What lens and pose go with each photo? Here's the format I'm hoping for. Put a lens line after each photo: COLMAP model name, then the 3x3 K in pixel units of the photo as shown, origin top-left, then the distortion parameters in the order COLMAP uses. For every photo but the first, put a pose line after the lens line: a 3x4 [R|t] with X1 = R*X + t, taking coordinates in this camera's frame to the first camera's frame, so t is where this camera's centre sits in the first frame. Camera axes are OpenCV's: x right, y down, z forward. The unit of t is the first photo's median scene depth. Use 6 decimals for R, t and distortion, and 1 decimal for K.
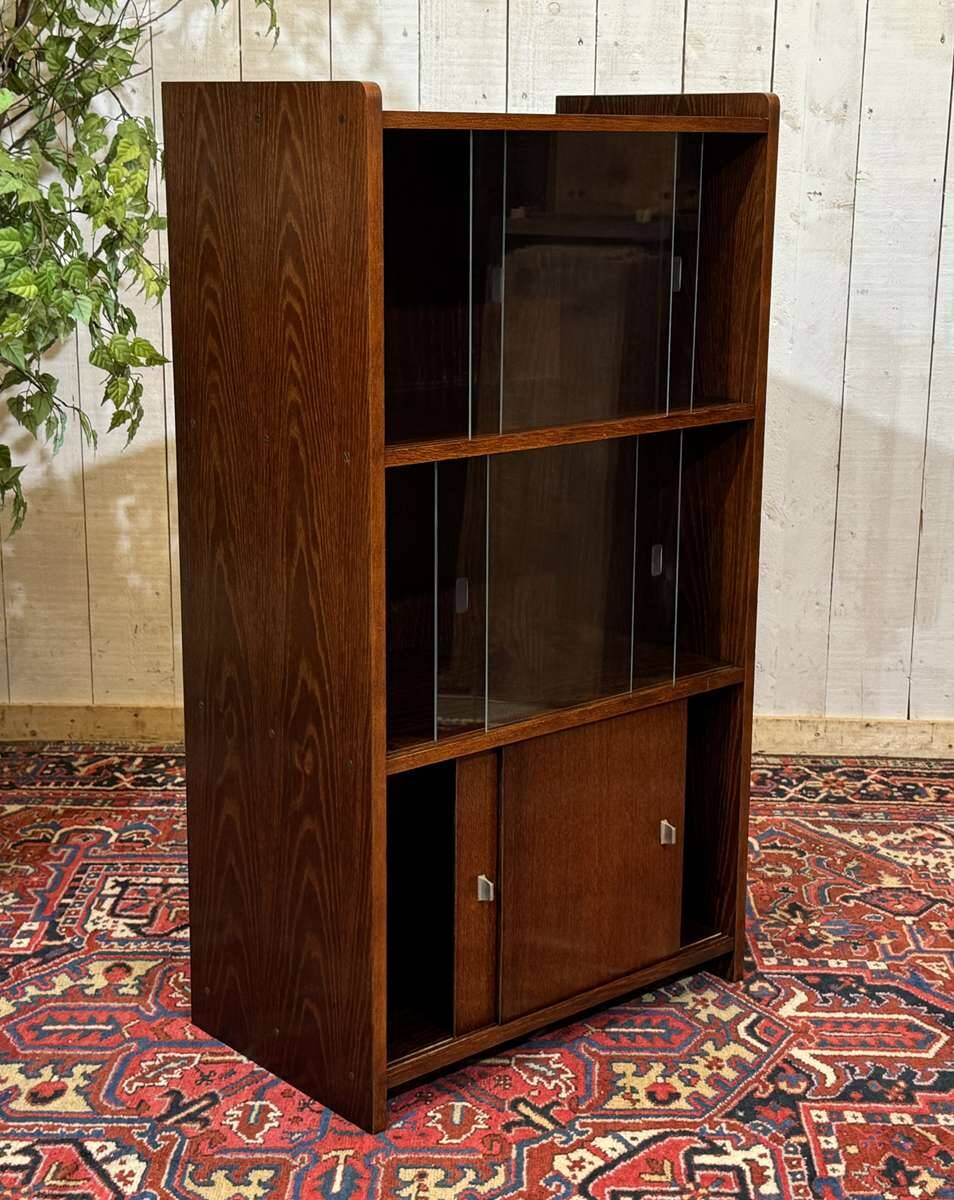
lens RADIAL K [[1914.3, 0, 512.1], [0, 1914.3, 610.5], [0, 0, 1]] dist [0.120609, 0.000000]
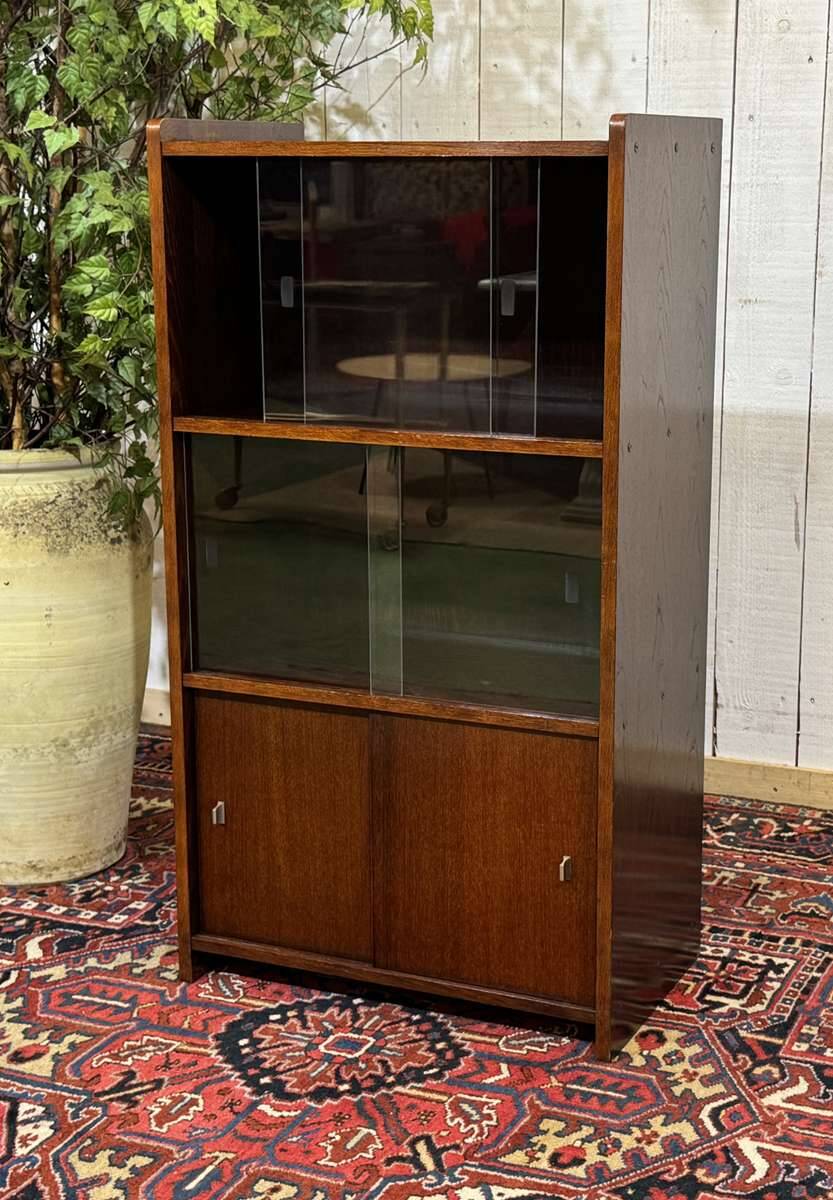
lens RADIAL K [[1949.9, 0, 458.7], [0, 1949.9, 606.1], [0, 0, 1]] dist [0.125077, 0.000000]
pose [[0.922961, 0.070652, -0.378354, 0.338951], [-0.078033, 0.996942, -0.004191, -0.011966], [0.376901, 0.033392, 0.925651, 0.060925]]
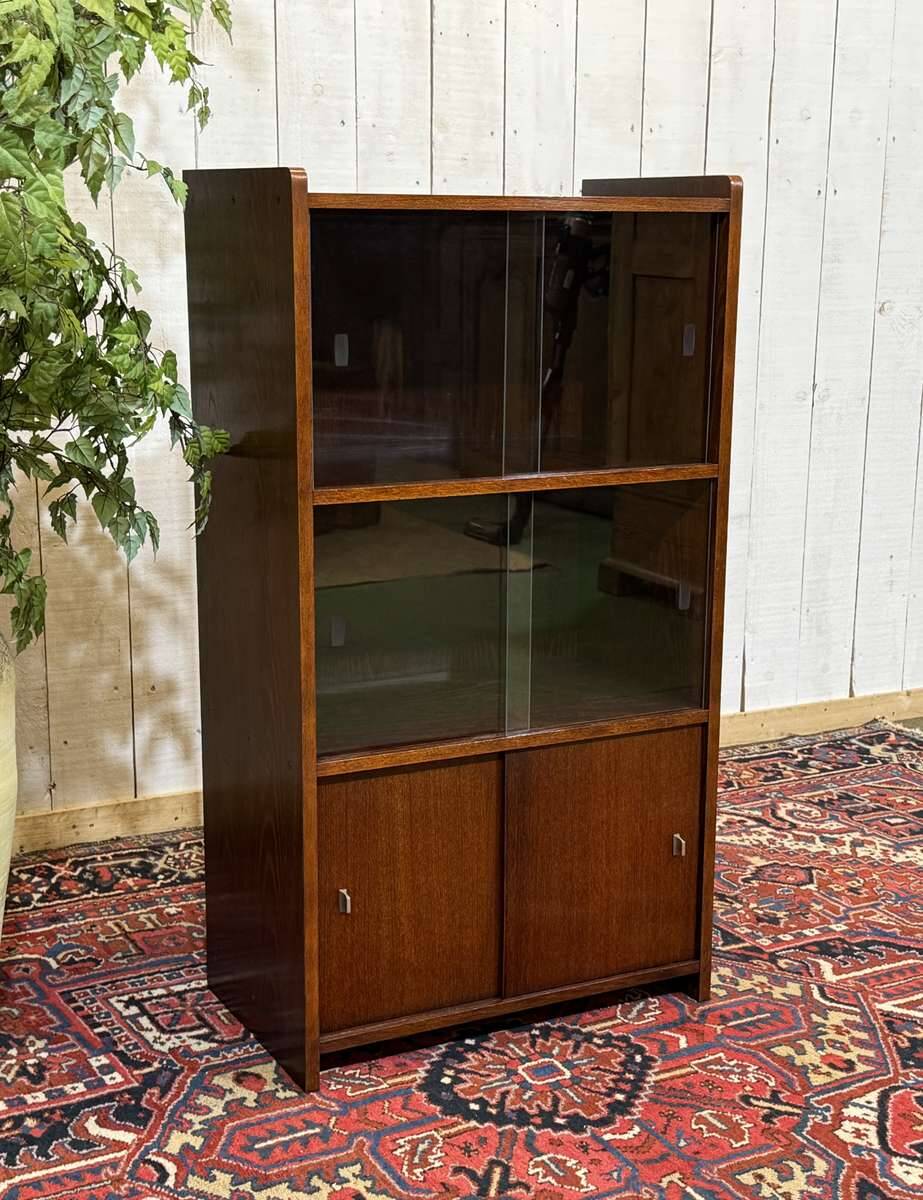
lens RADIAL K [[1832.1, 0, 475.3], [0, 1832.1, 664.7], [0, 0, 1]] dist [0.125715, 0.000000]
pose [[0.871140, -0.122588, 0.475487, -0.533640], [0.120757, 0.992081, 0.034536, -0.039666], [-0.475955, 0.027333, 0.879045, 0.126912]]
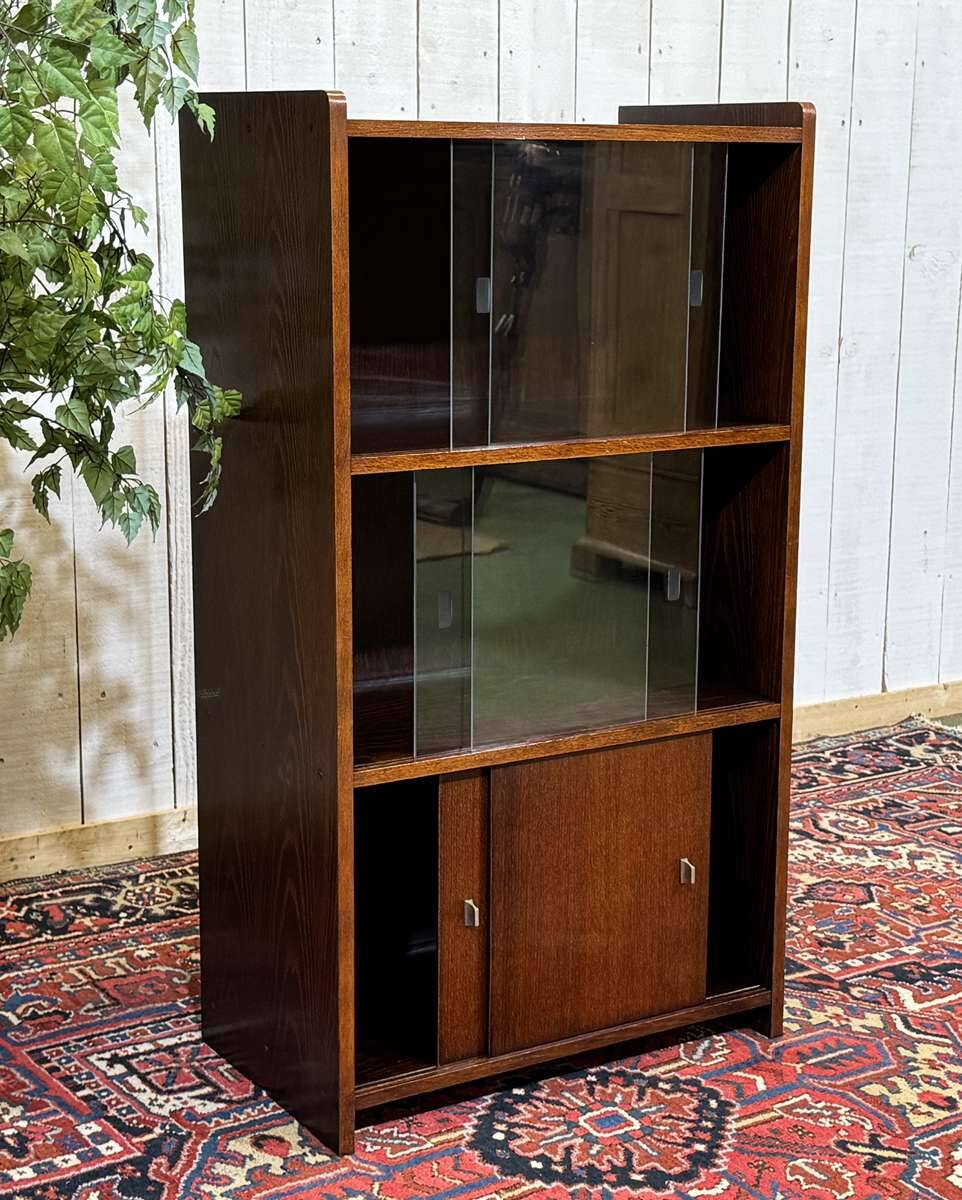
lens RADIAL K [[2139.4, 0, 535.2], [0, 2139.4, 620.7], [0, 0, 1]] dist [0.128842, 0.000000]
pose [[0.827075, -0.124855, 0.548049, -0.607182], [0.134843, 0.990619, 0.022185, -0.043646], [-0.545677, 0.055552, 0.836152, 0.147877]]
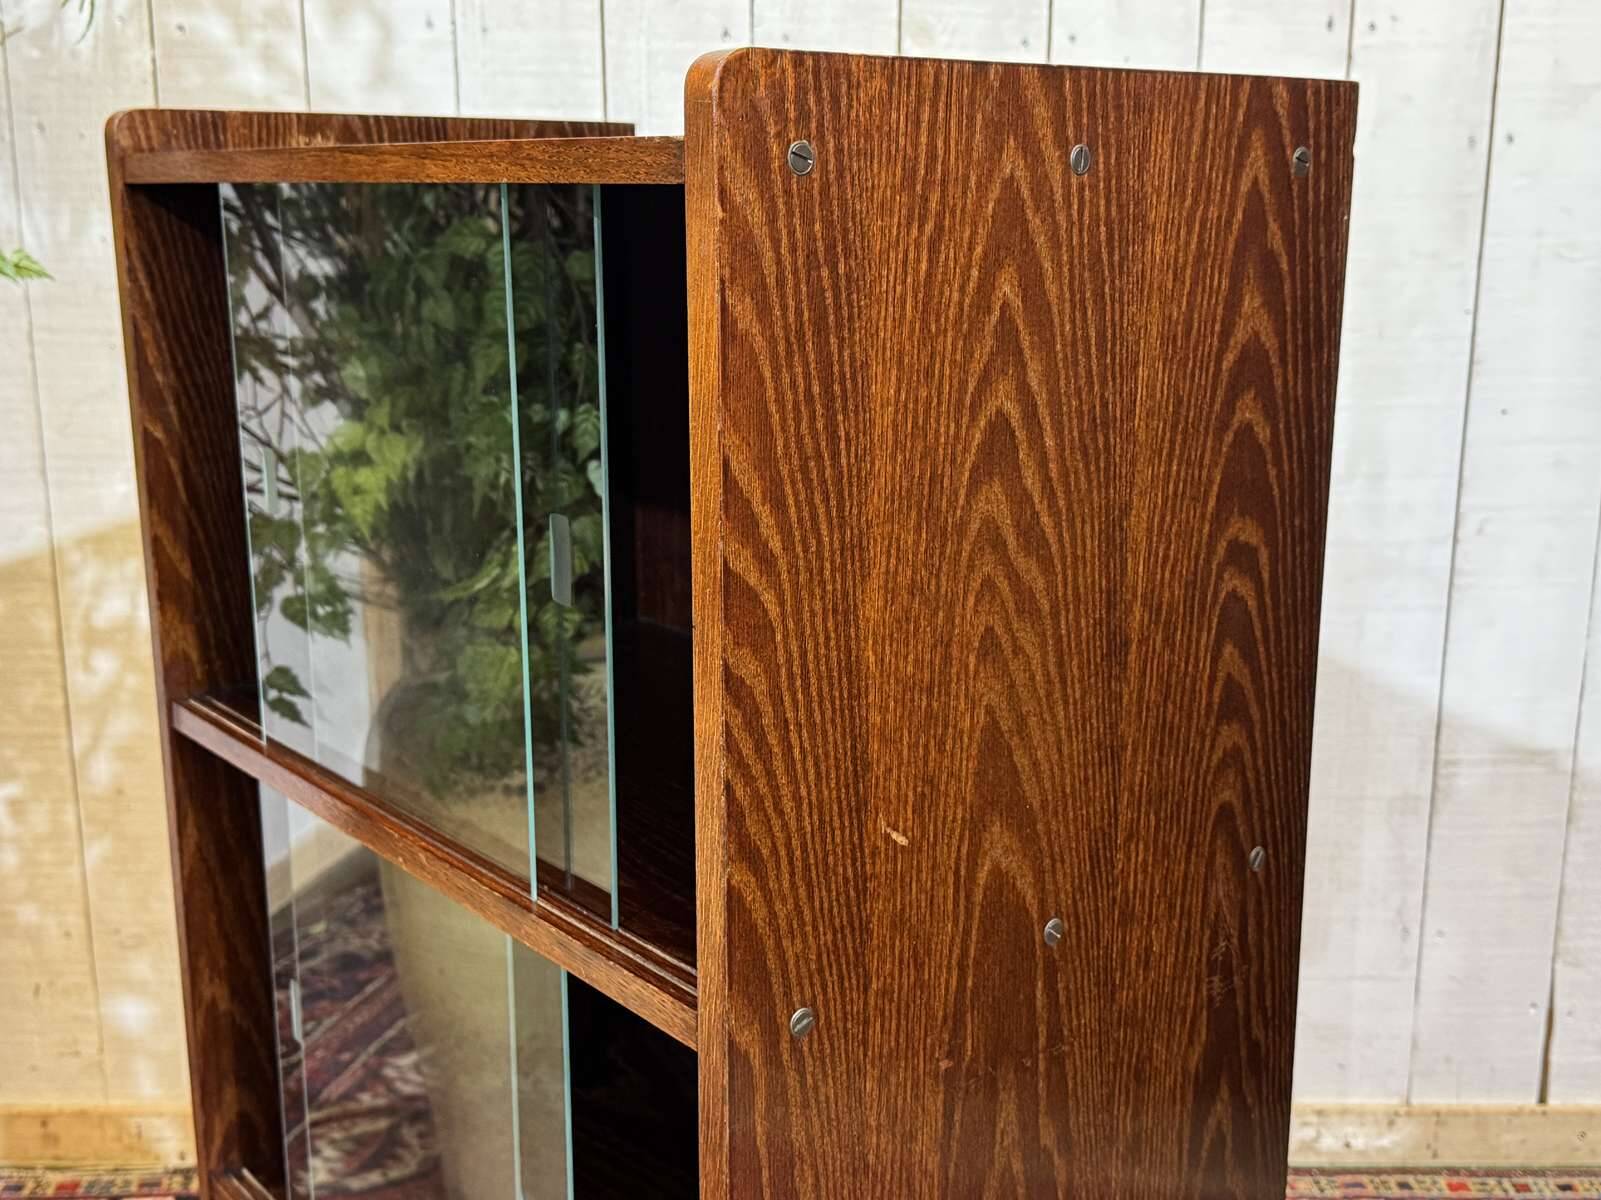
lens RADIAL K [[1811.6, 0, 799.6], [0, 1811.6, 603.5], [0, 0, 1]] dist [0.018581, 0.000000]
pose [[0.999694, -0.019102, 0.015725, 0.059926], [0.019284, 0.999748, -0.011477, -0.144075], [-0.015501, 0.011776, 0.999810, 0.572647]]
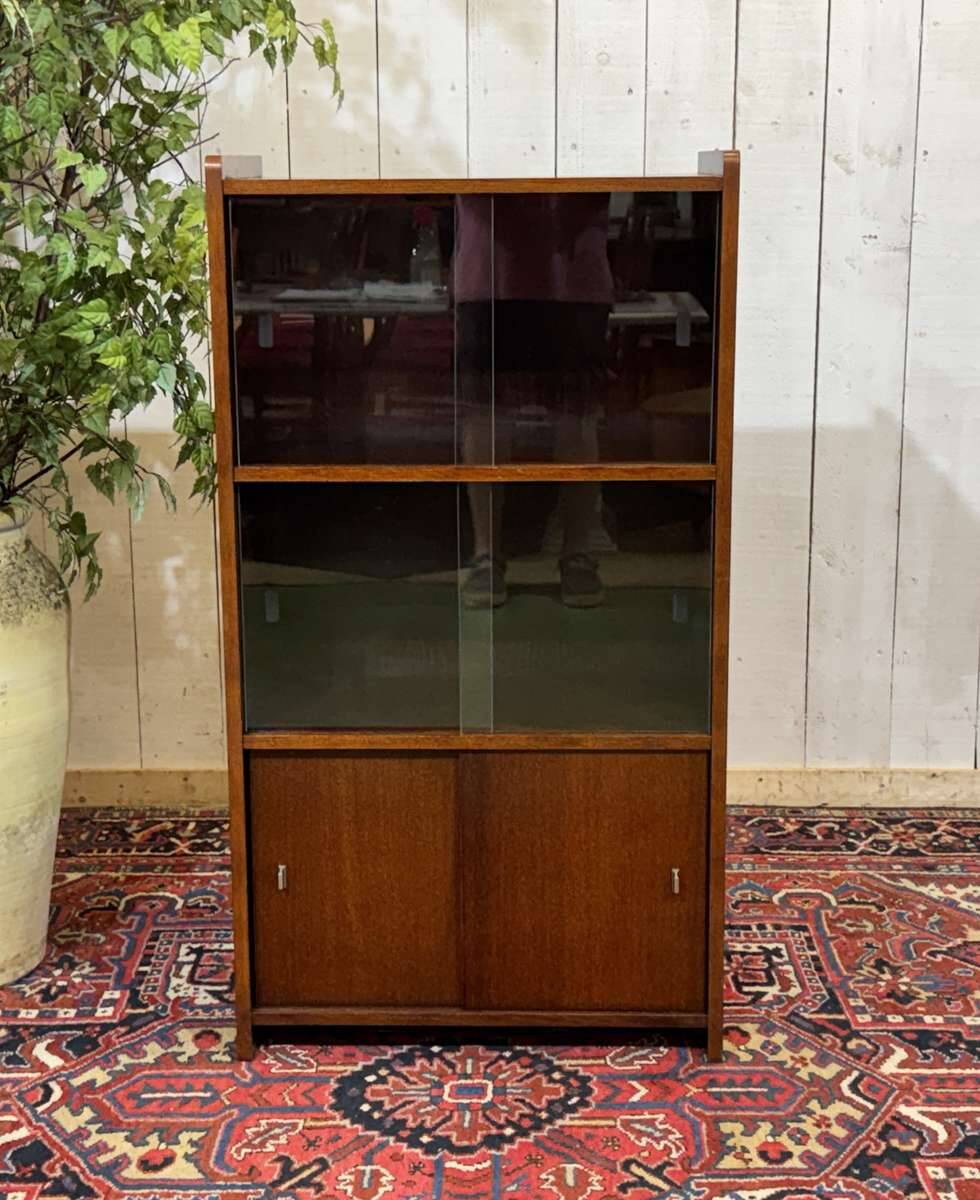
lens RADIAL K [[2025.2, 0, 464.4], [0, 2025.2, 608.7], [0, 0, 1]] dist [0.119761, 0.000000]
pose [[0.999755, -0.020505, -0.008362, -0.059844], [0.020291, 0.999485, -0.024878, -0.005506], [0.008868, 0.024703, 0.999656, -0.054148]]
